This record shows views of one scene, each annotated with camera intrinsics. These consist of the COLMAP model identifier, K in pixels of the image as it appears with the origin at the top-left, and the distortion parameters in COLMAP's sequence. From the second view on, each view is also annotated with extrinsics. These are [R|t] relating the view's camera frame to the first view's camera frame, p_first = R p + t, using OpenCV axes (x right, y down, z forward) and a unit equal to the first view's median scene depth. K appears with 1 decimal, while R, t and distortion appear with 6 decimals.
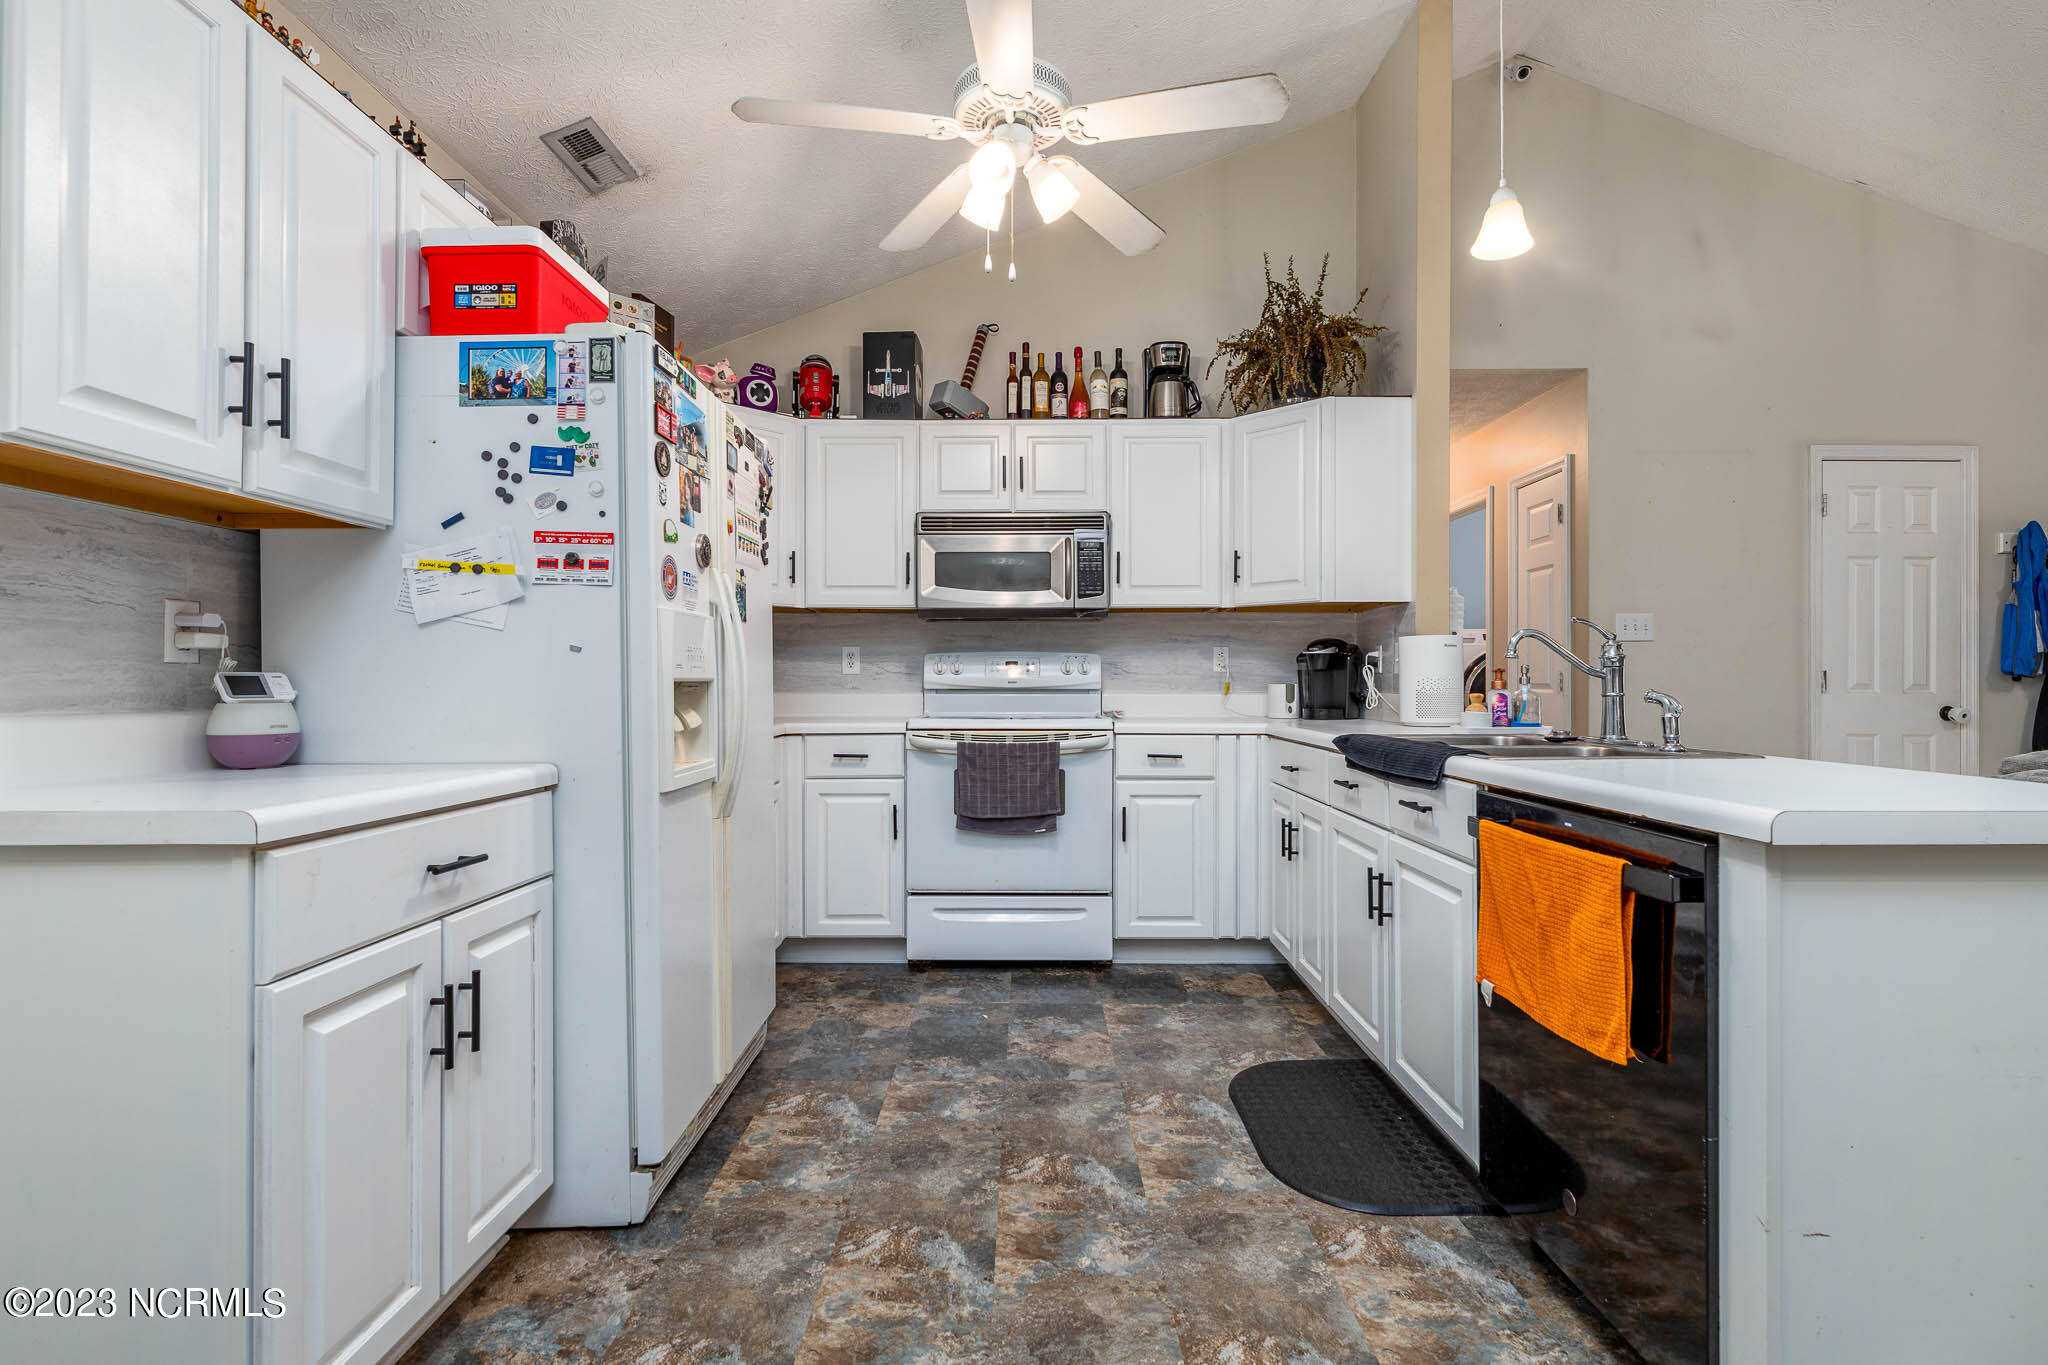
lens RADIAL K [[937.1, 0, 1025.4], [0, 937.1, 679.3], [0, 0, 1]] dist [-0.000751, 0.000093]
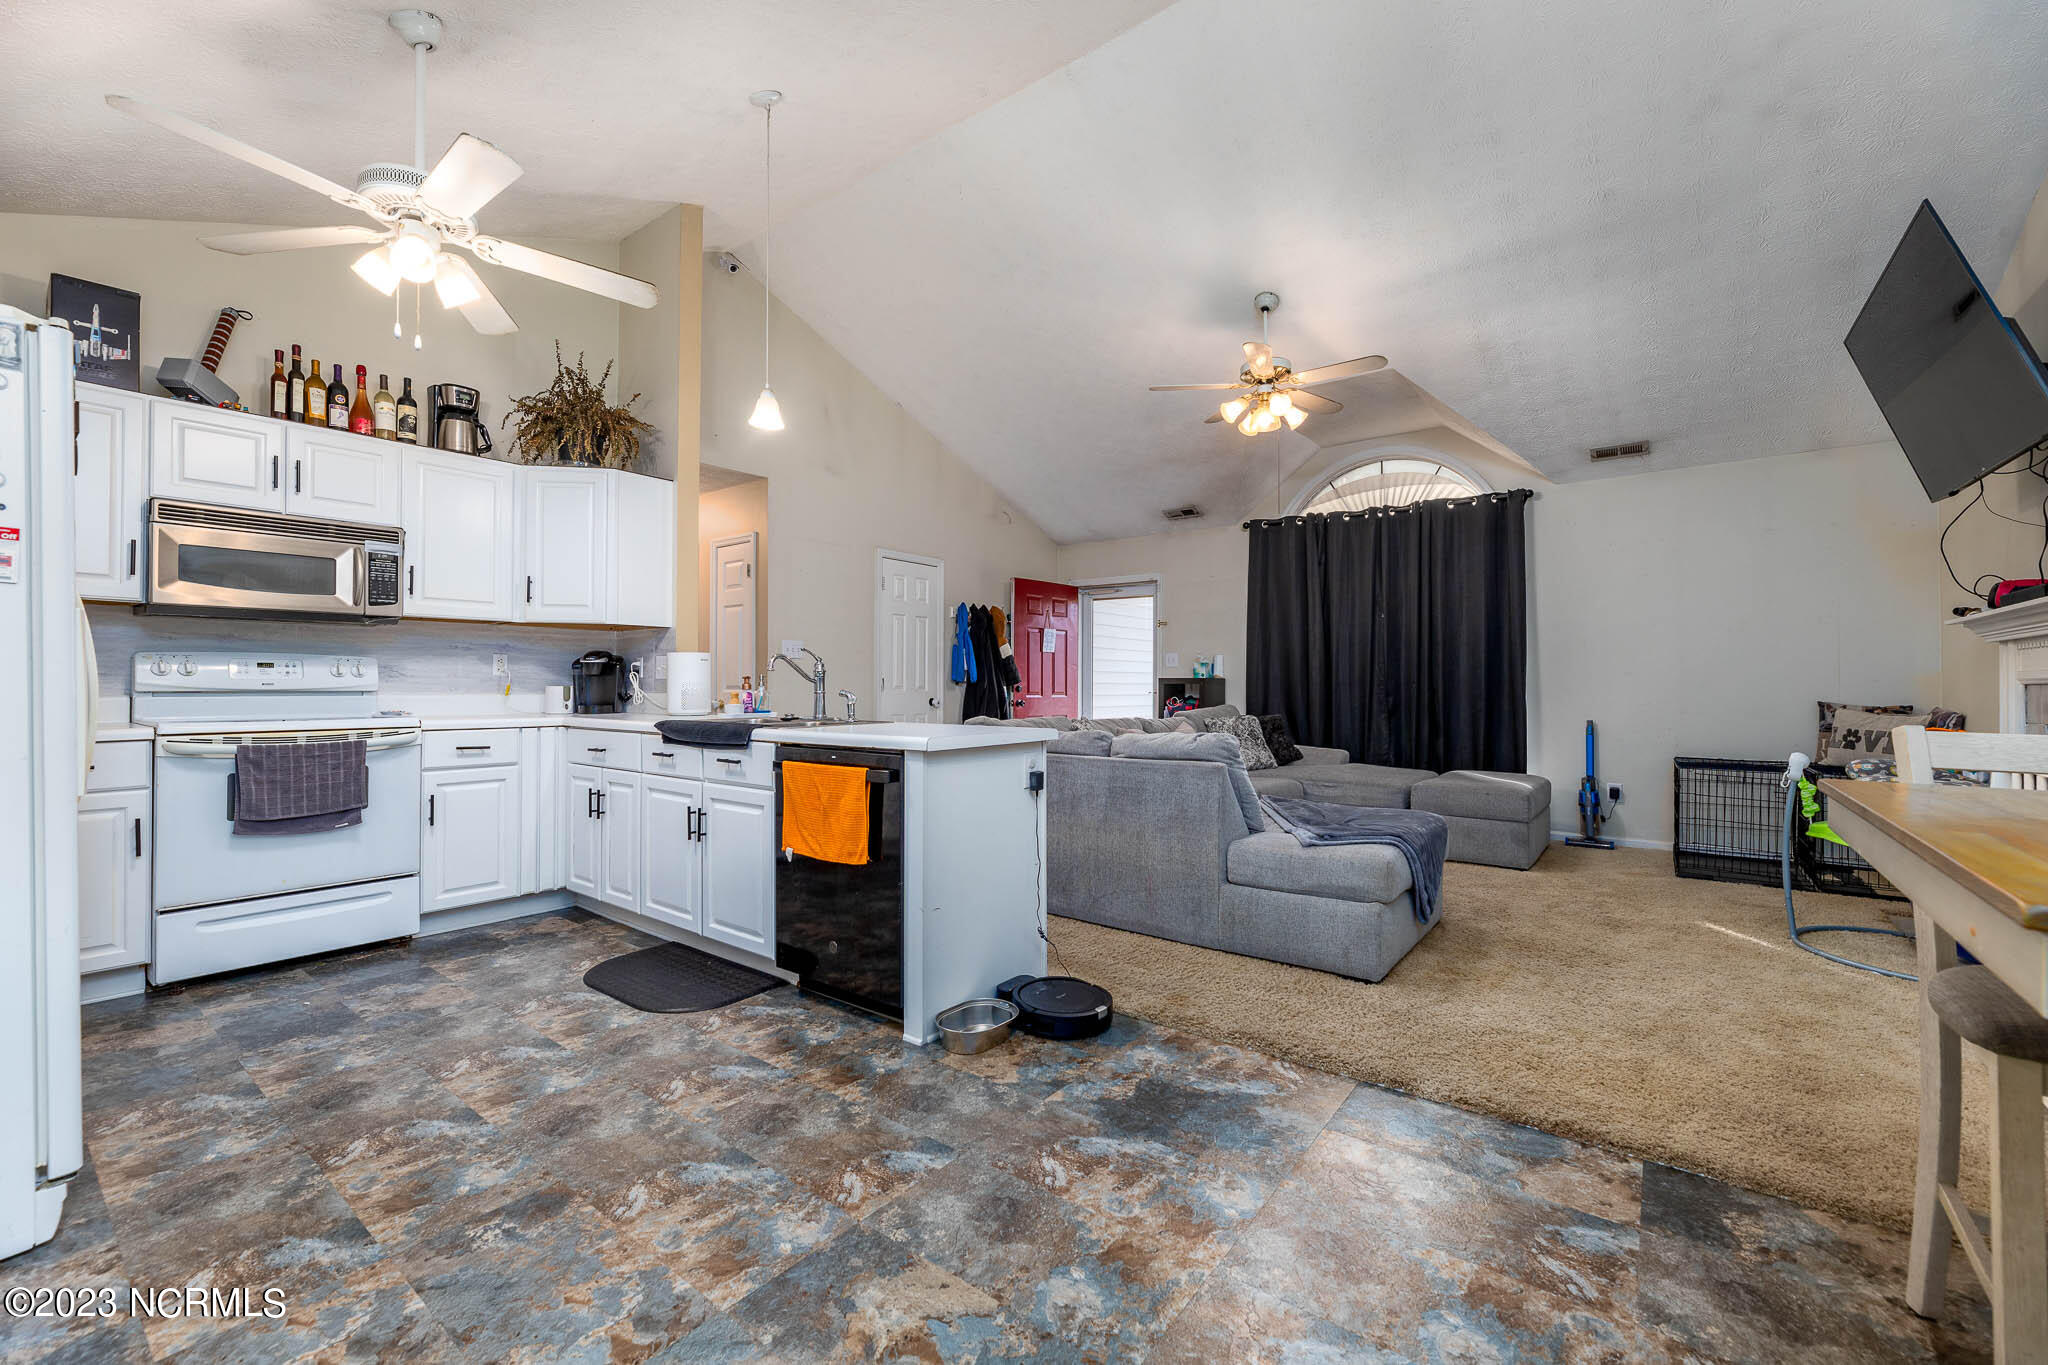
lens RADIAL K [[839.6, 0, 1024.0], [0, 839.6, 682.5], [0, 0, 1]] dist [-0.003499, -0.000220]
pose [[0.605812, 0.003591, 0.795600, -0.265115], [-0.004291, 0.999990, -0.001246, -0.001128], [-0.795597, -0.002659, 0.605821, -0.178563]]
